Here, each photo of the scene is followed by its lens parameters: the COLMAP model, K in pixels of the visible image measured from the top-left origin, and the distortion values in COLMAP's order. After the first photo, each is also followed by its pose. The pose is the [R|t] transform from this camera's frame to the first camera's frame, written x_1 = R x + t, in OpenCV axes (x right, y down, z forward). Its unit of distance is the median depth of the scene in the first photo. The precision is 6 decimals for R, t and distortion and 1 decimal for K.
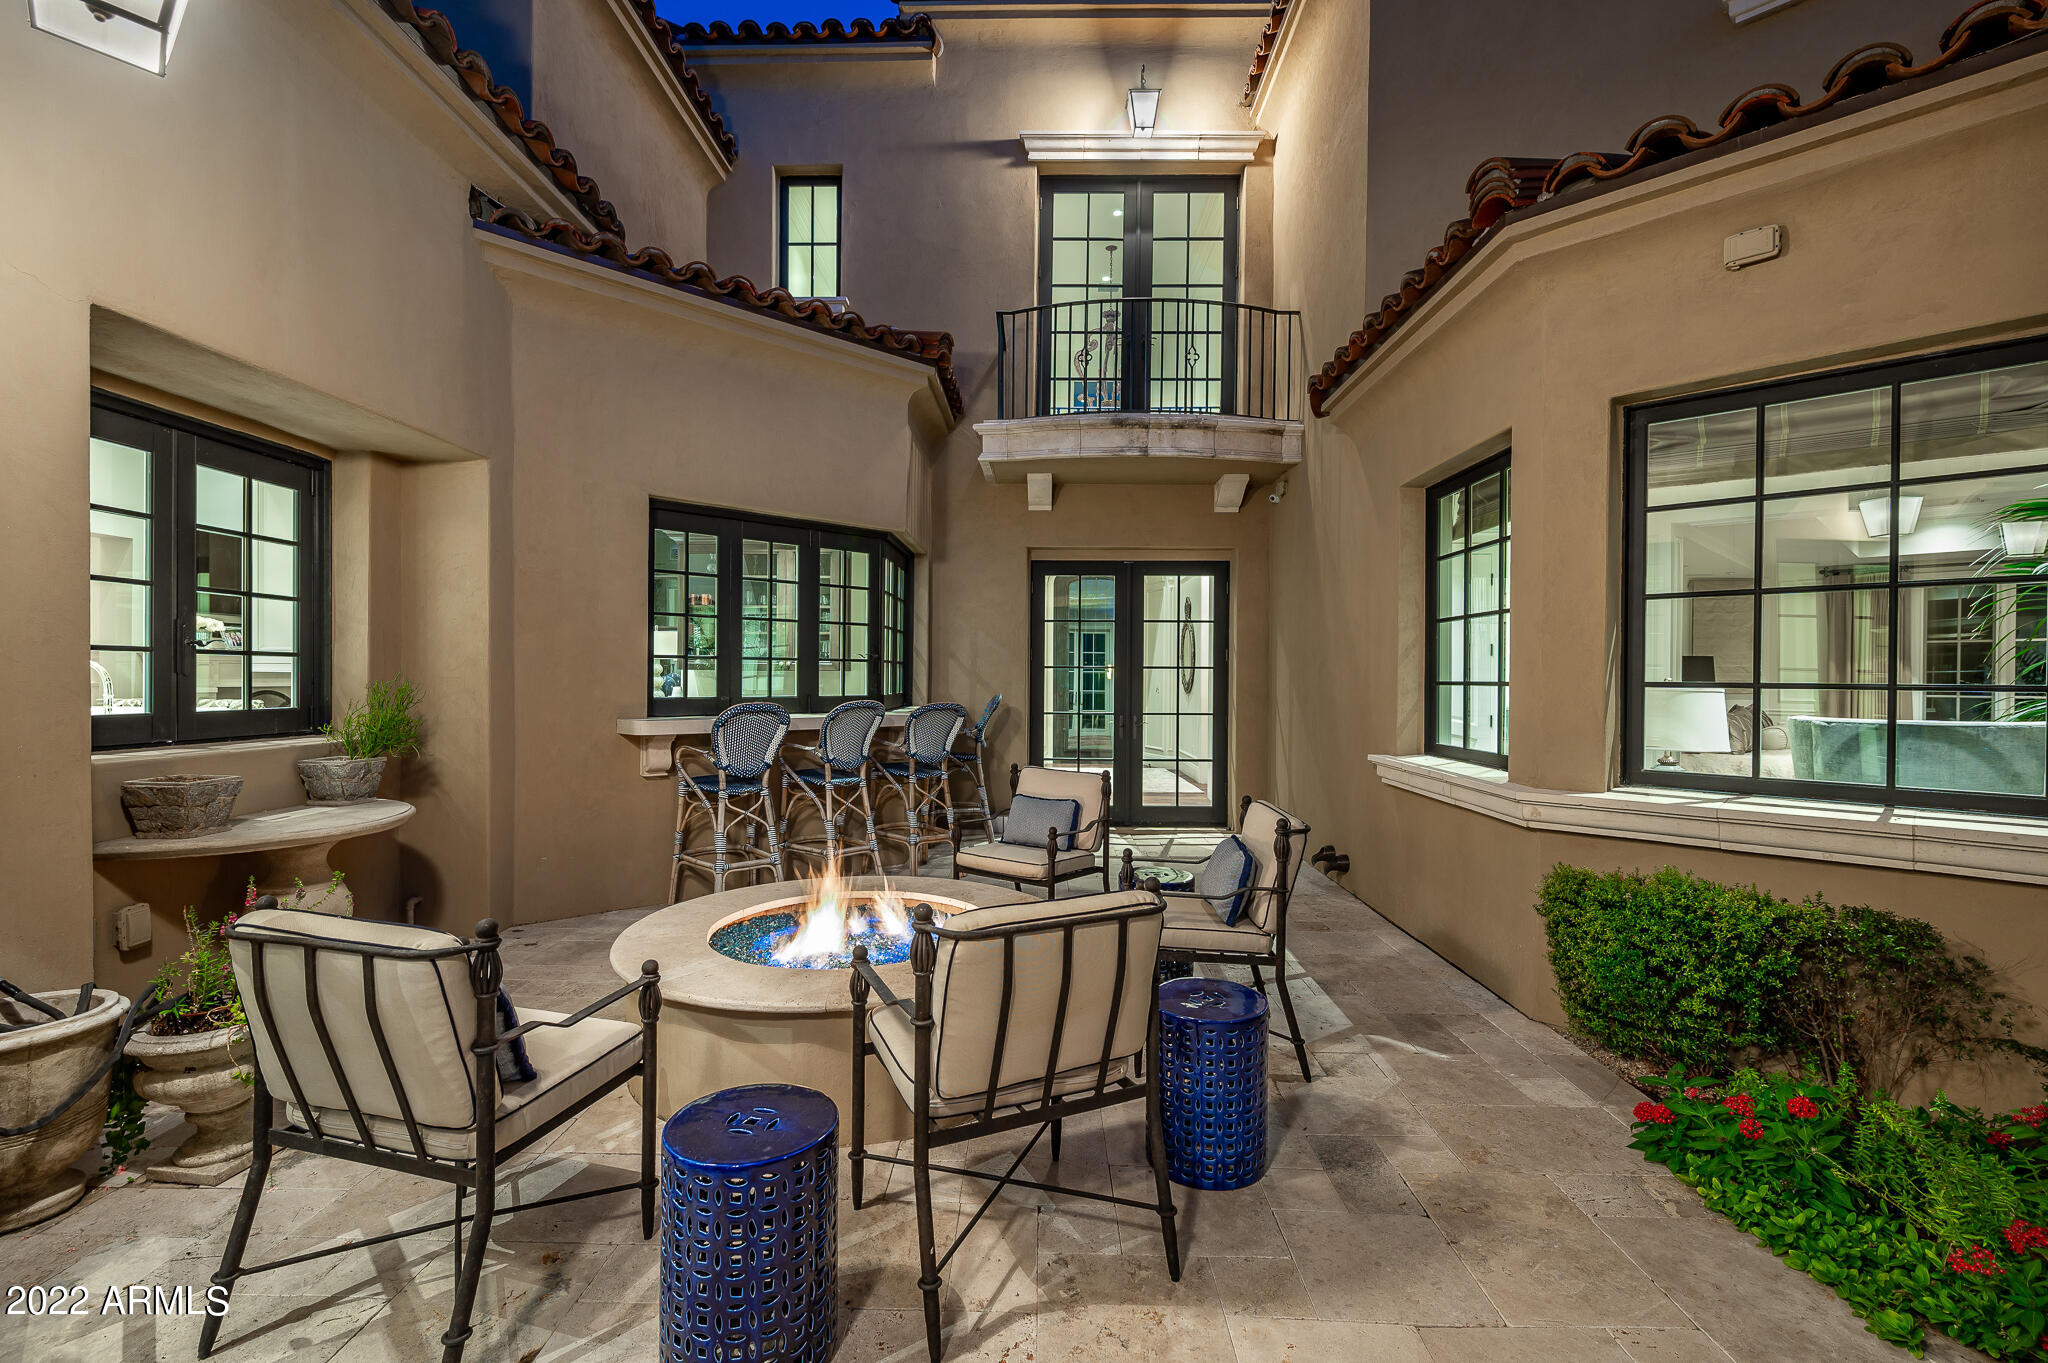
lens RADIAL K [[911.3, 0, 1024.9], [0, 911.3, 678.3], [0, 0, 1]] dist [-0.001096, 0.000051]
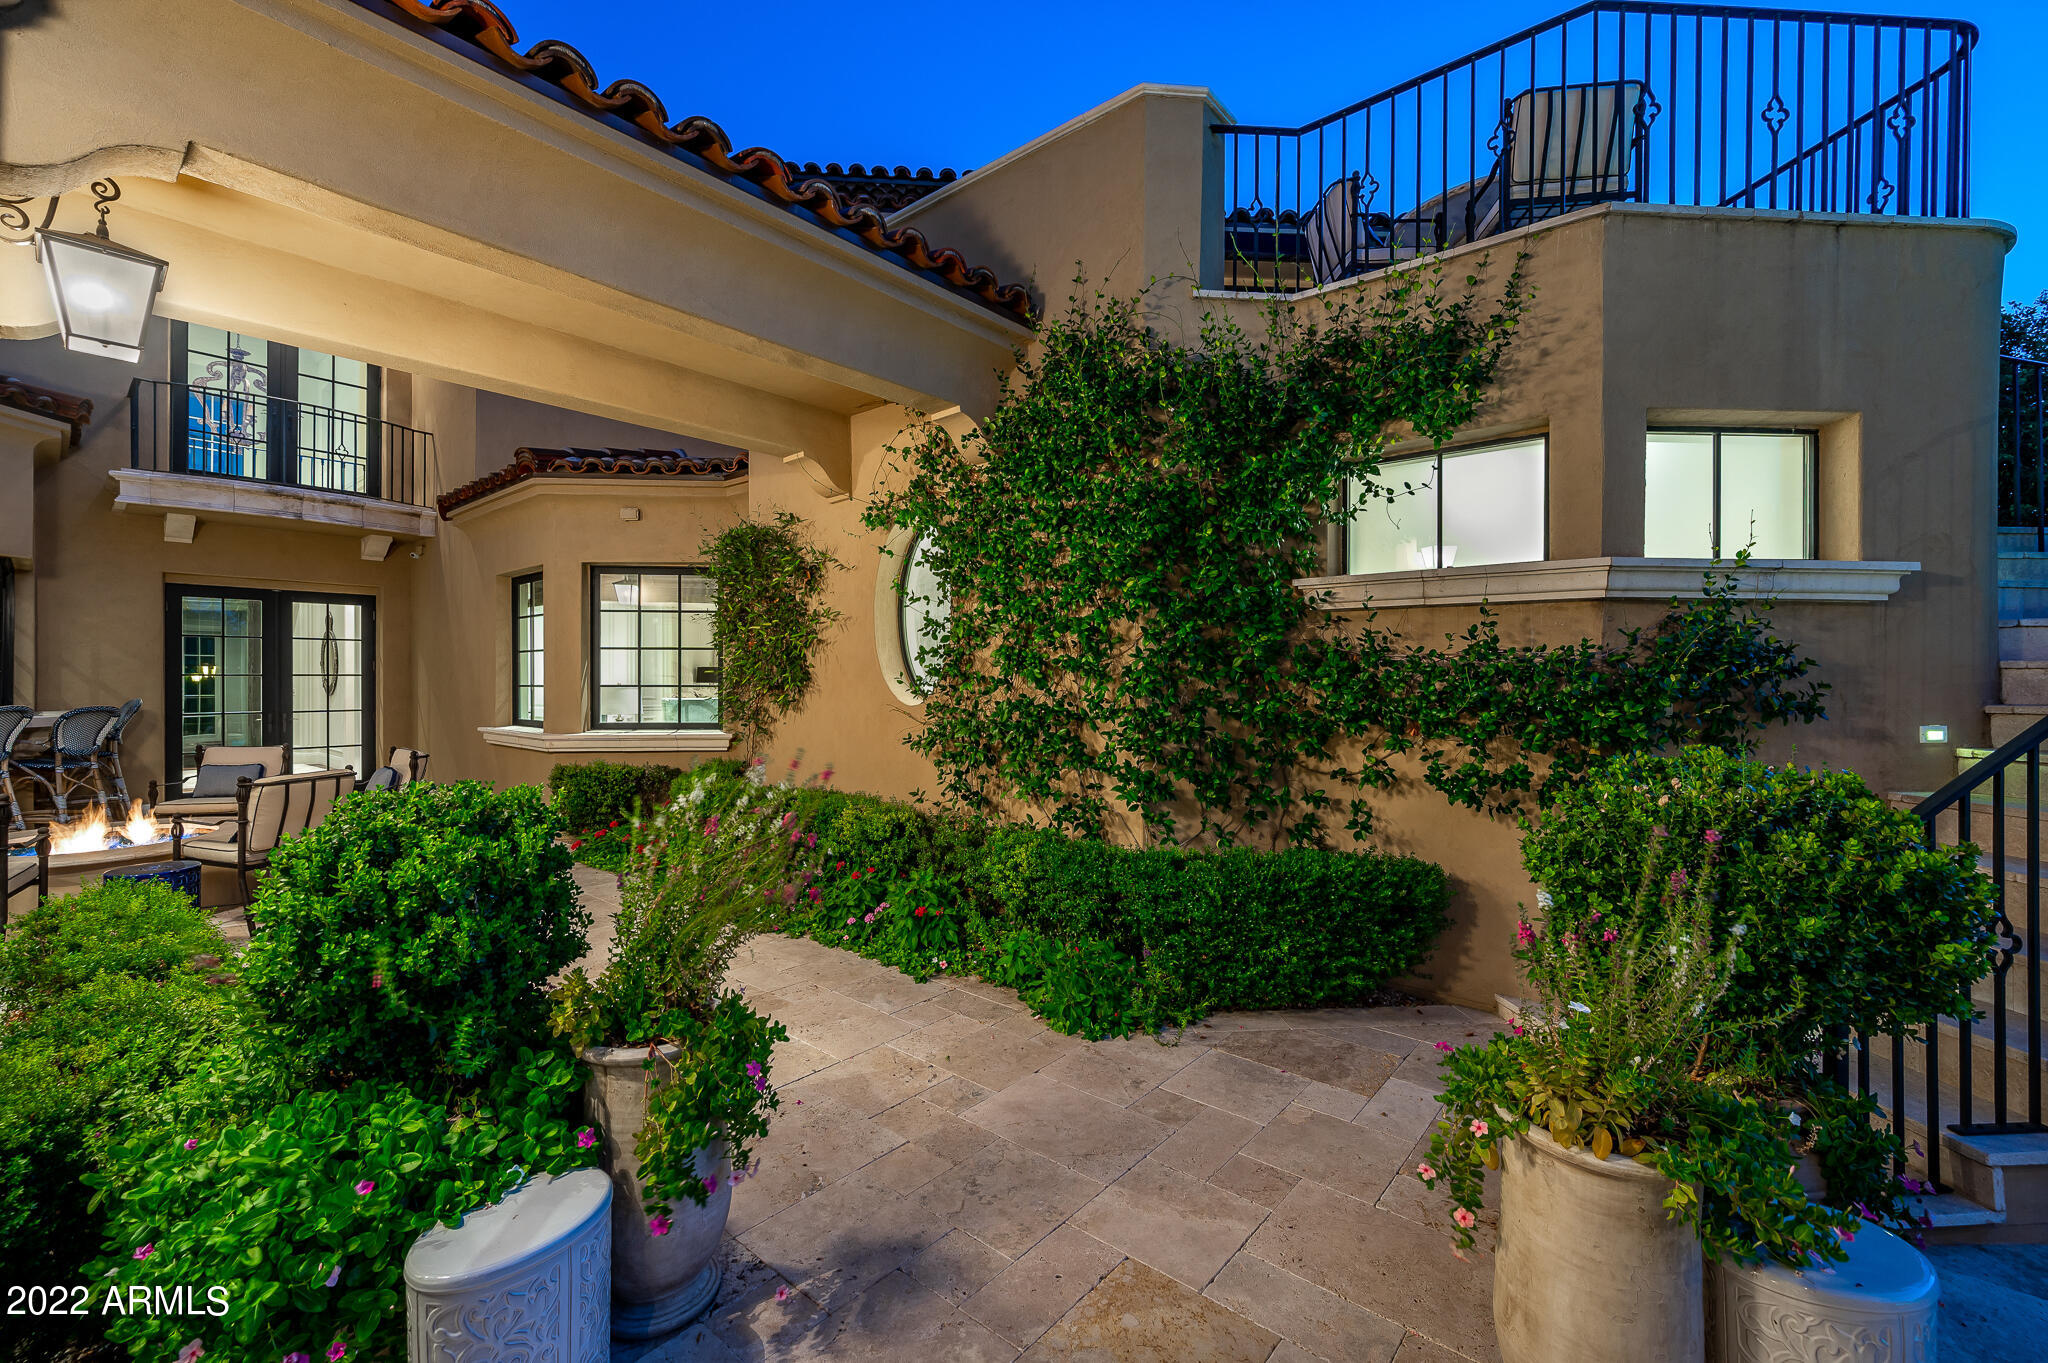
lens RADIAL K [[874.5, 0, 1038.1], [0, 874.5, 683.6], [0, 0, 1]] dist [0.003433, 0.000423]
pose [[0.641484, -0.011344, 0.767053, -0.164306], [0.005246, 0.999932, 0.010400, -0.008712], [-0.767119, -0.002648, 0.641500, -0.672851]]
